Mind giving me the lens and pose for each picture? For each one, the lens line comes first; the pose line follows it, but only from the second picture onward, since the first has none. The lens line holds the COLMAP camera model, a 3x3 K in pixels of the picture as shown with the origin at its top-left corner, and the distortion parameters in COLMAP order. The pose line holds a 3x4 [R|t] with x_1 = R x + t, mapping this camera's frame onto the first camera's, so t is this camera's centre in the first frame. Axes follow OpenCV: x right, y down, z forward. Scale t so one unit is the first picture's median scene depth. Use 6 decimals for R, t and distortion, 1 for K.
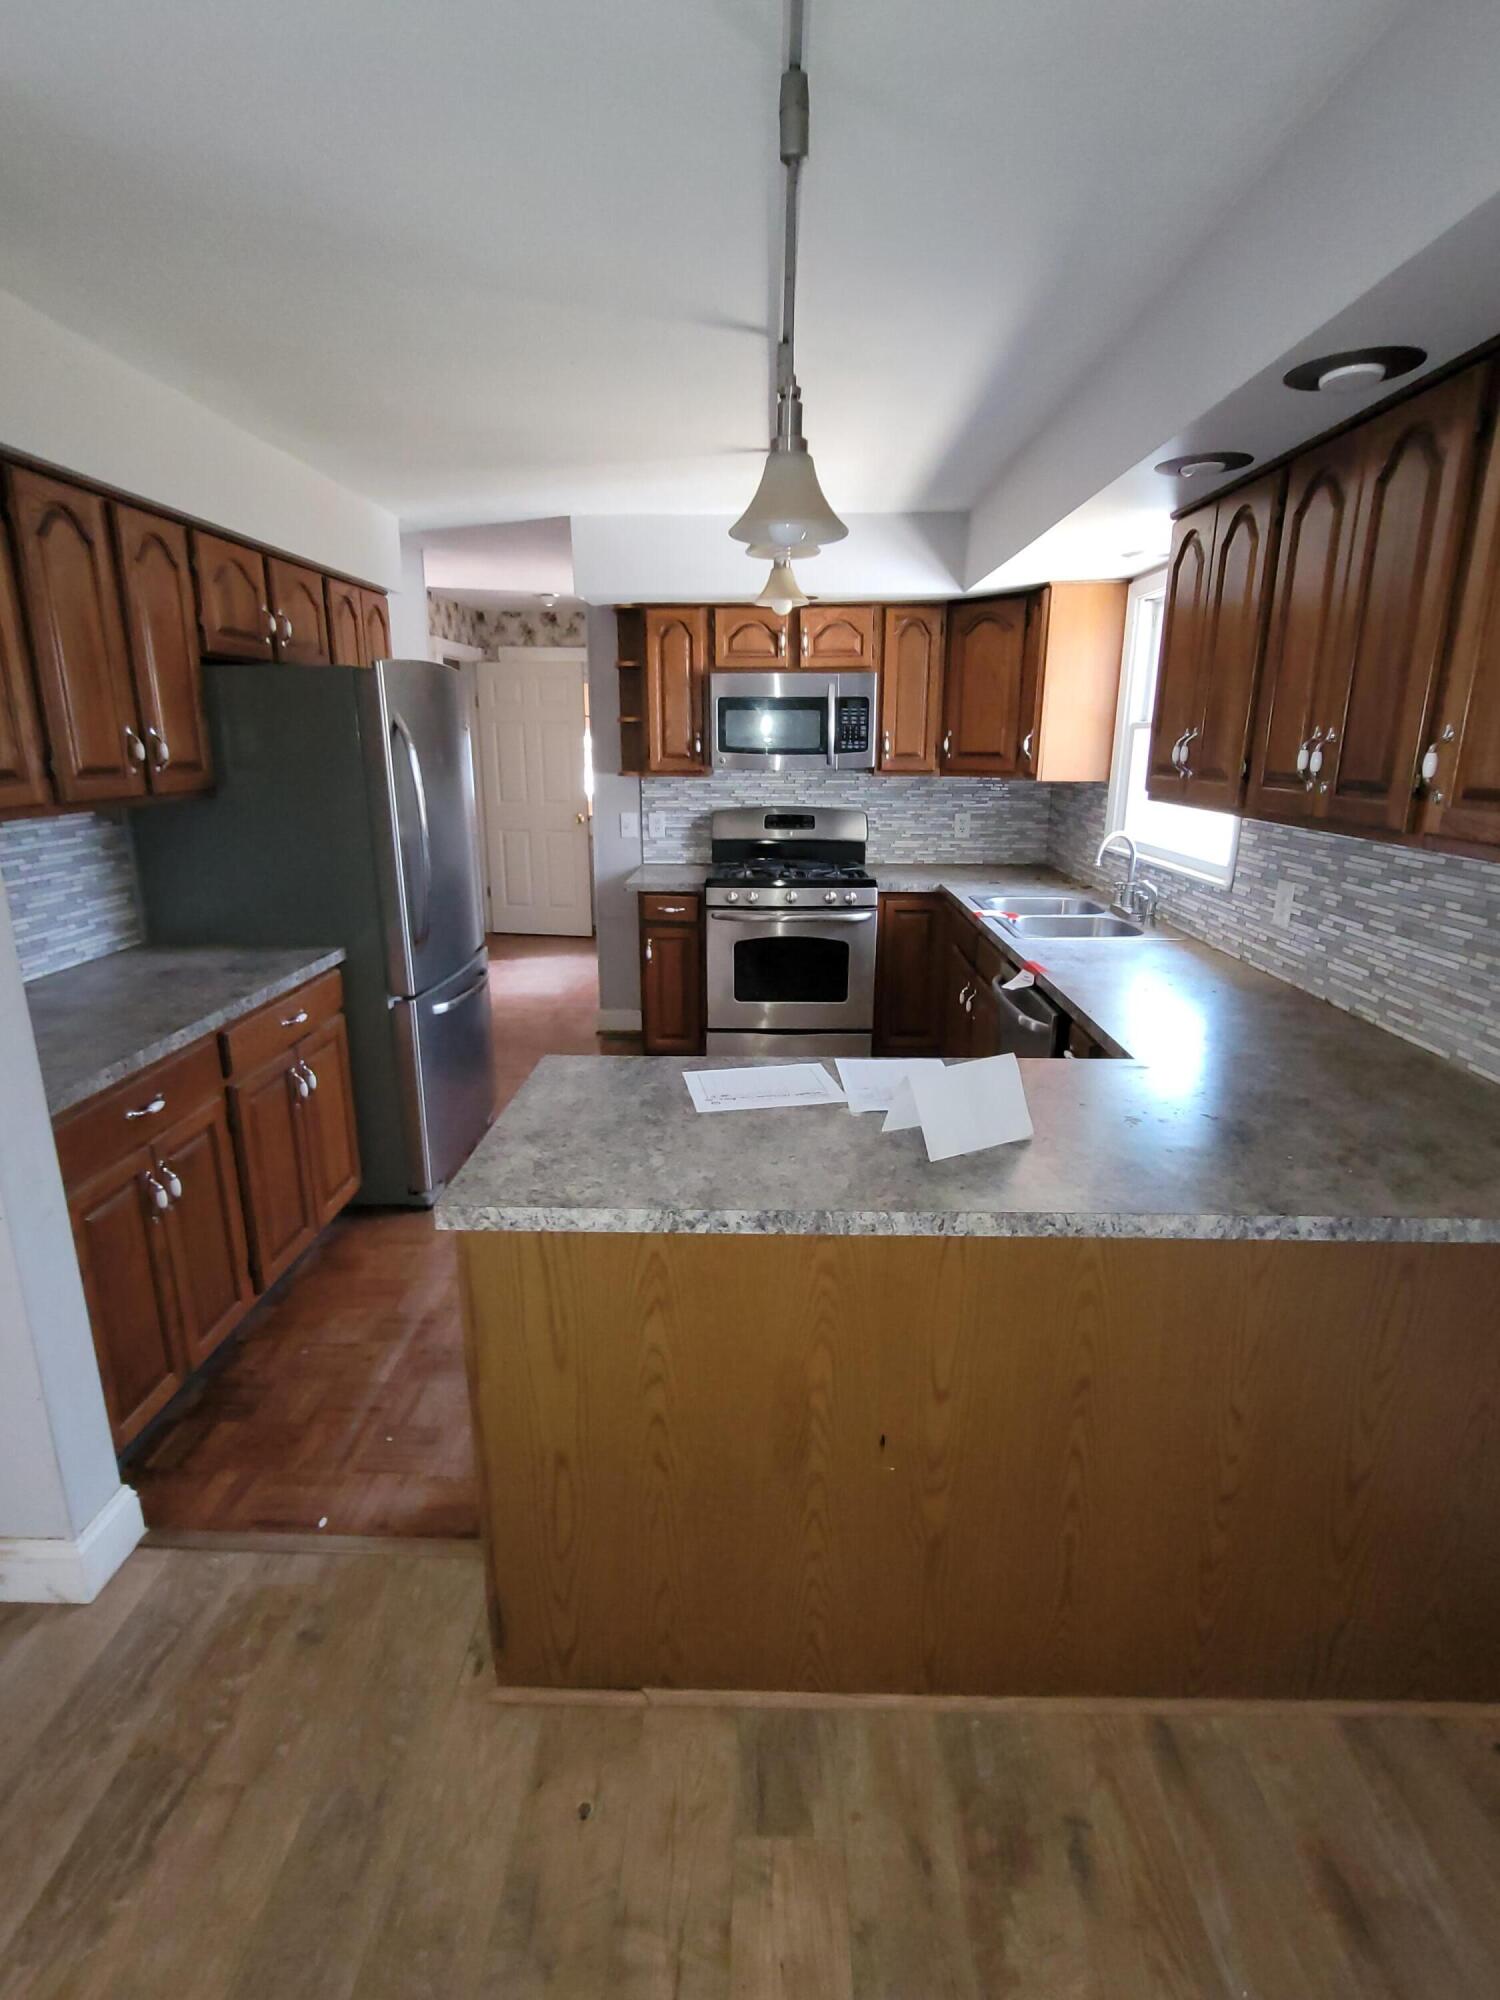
lens RADIAL K [[975.4, 0, 743.4], [0, 975.4, 996.2], [0, 0, 1]] dist [-0.007124, 0.000295]
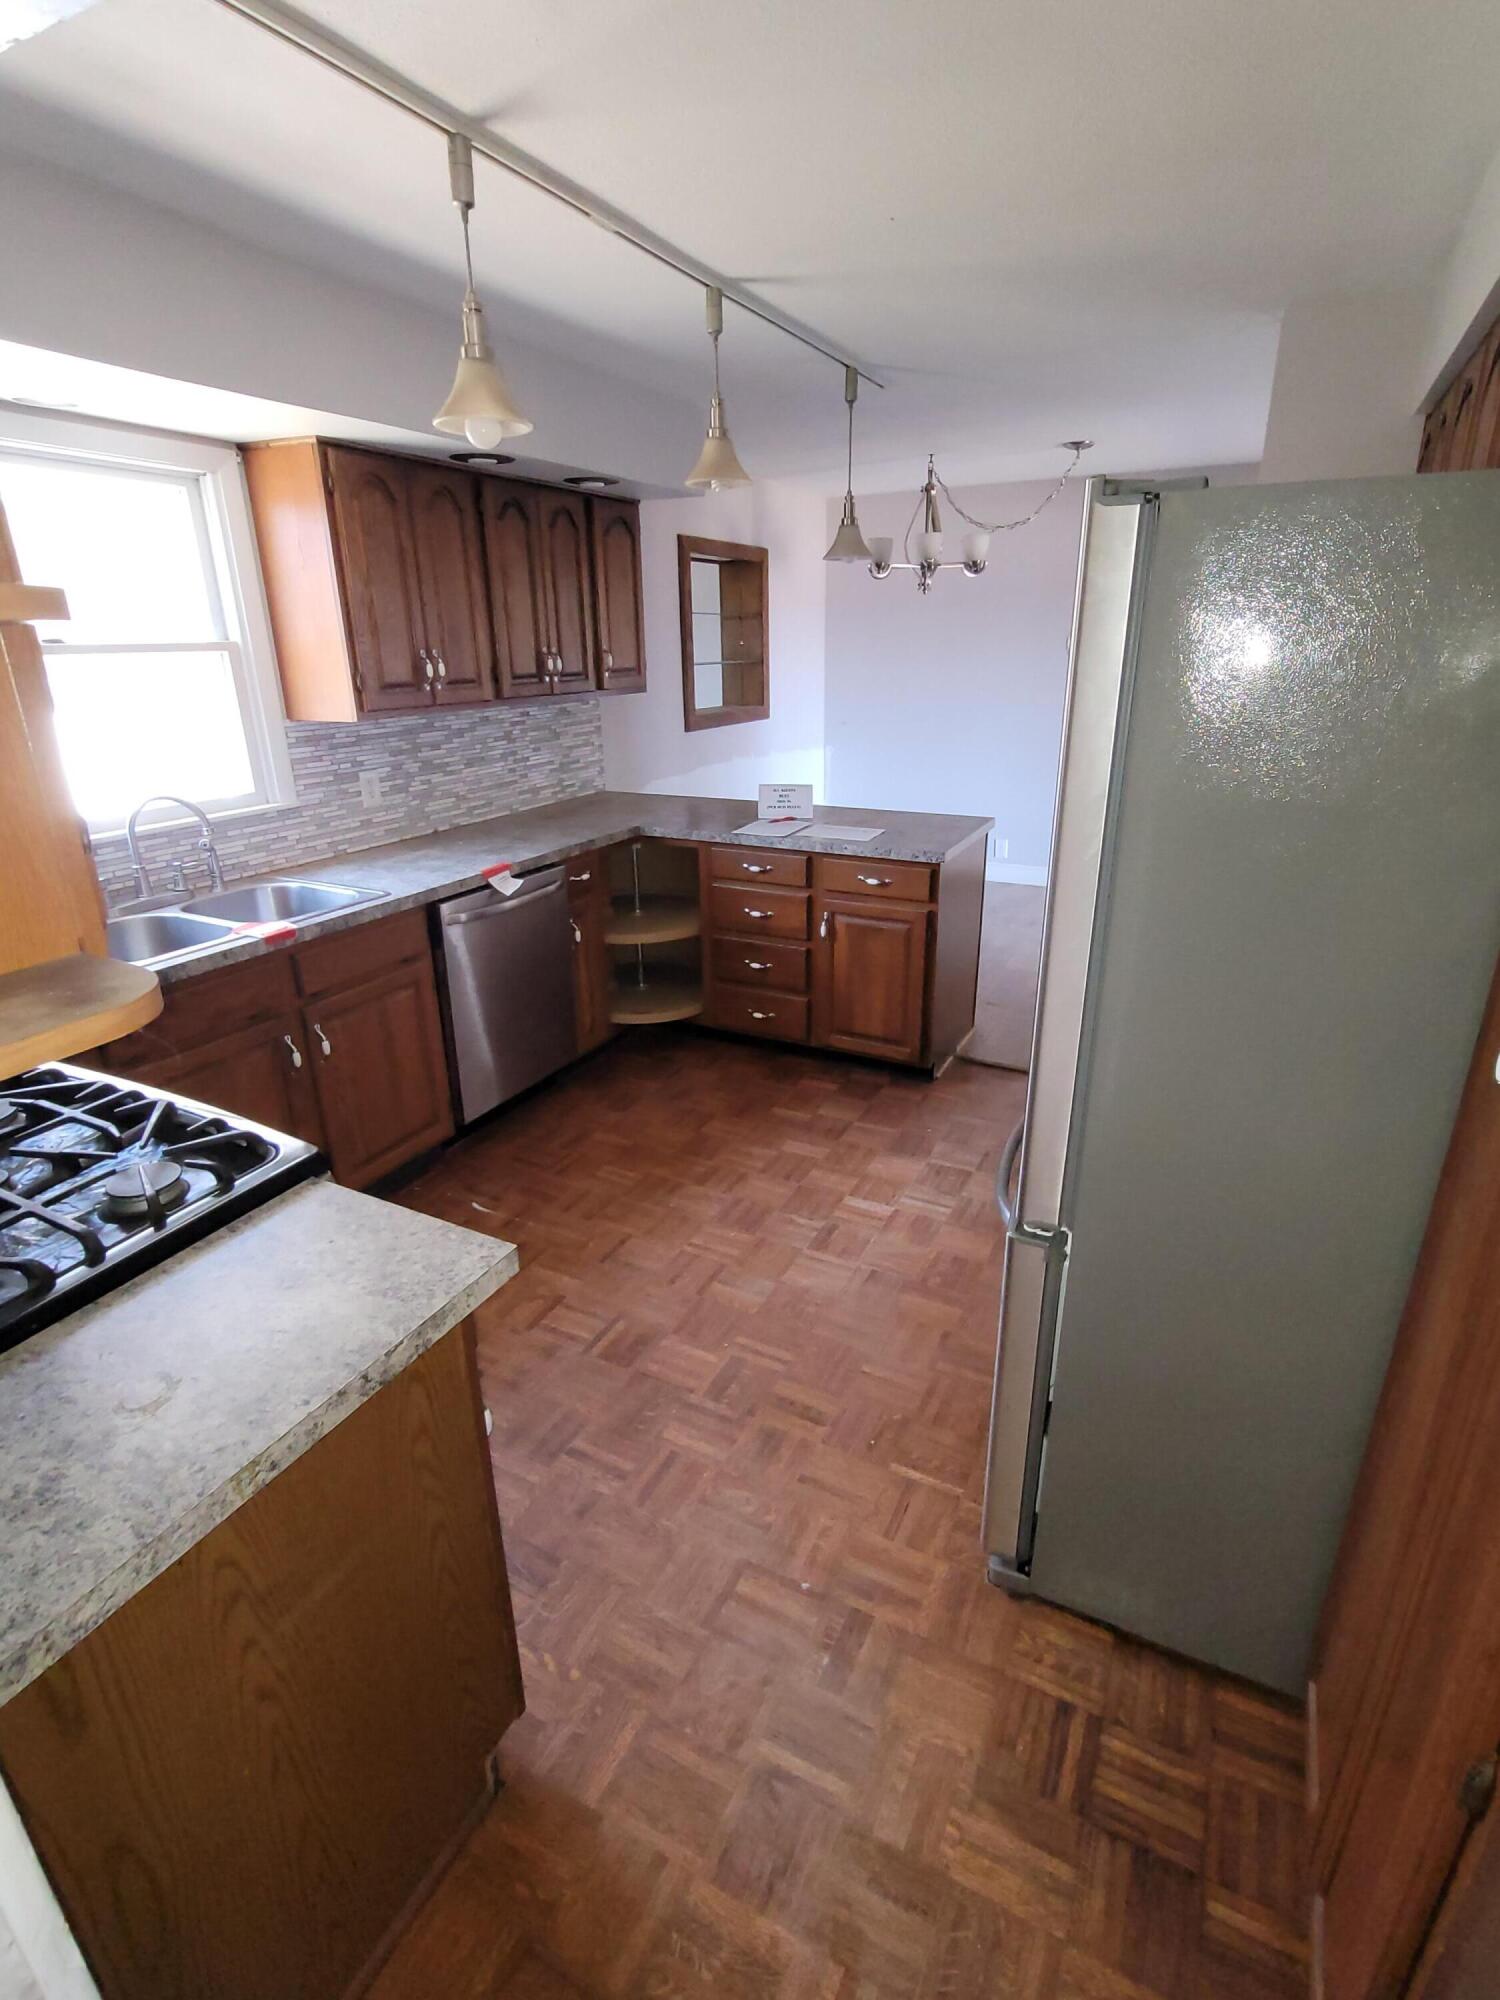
lens RADIAL K [[975.4, 0, 740.1], [0, 975.4, 994.6], [0, 0, 1]] dist [-0.007124, 0.000295]
pose [[-0.893449, -0.141940, 0.426147, -0.293881], [0.132003, 0.823885, 0.551170, -0.320166], [-0.429329, 0.548695, -0.717363, 1.152841]]
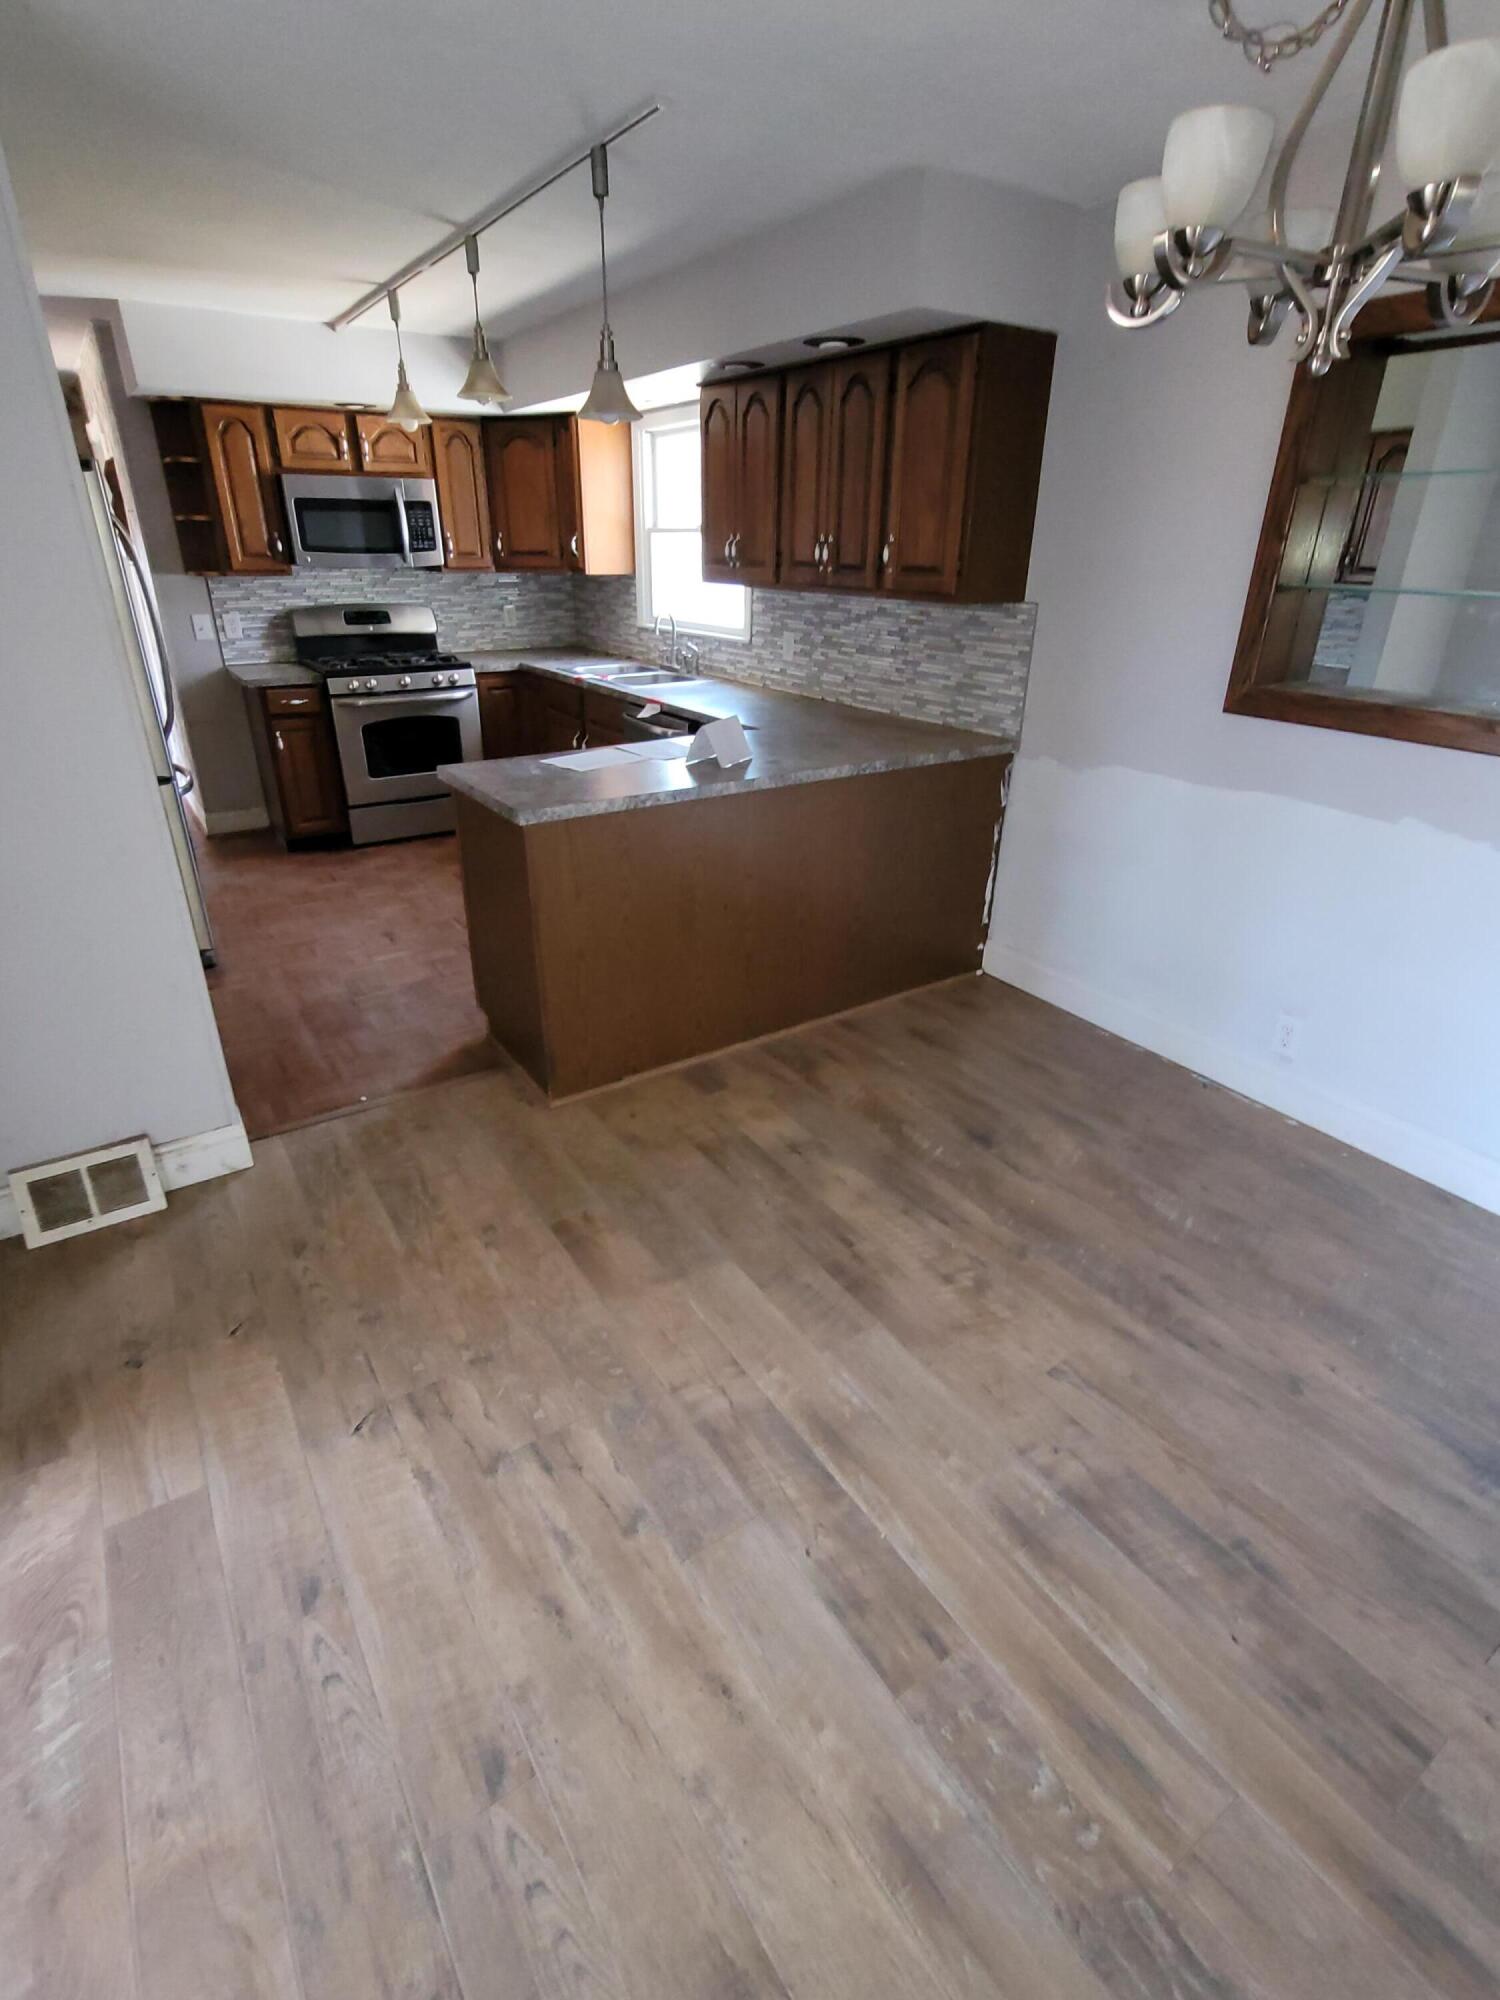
lens RADIAL K [[975.4, 0, 748.1], [0, 975.4, 1007.0], [0, 0, 1]] dist [-0.007124, 0.000295]
pose [[0.818620, -0.242561, 0.520601, -0.325185], [0.140105, 0.963395, 0.228563, 0.068346], [-0.556985, -0.114167, 0.822638, -0.255935]]
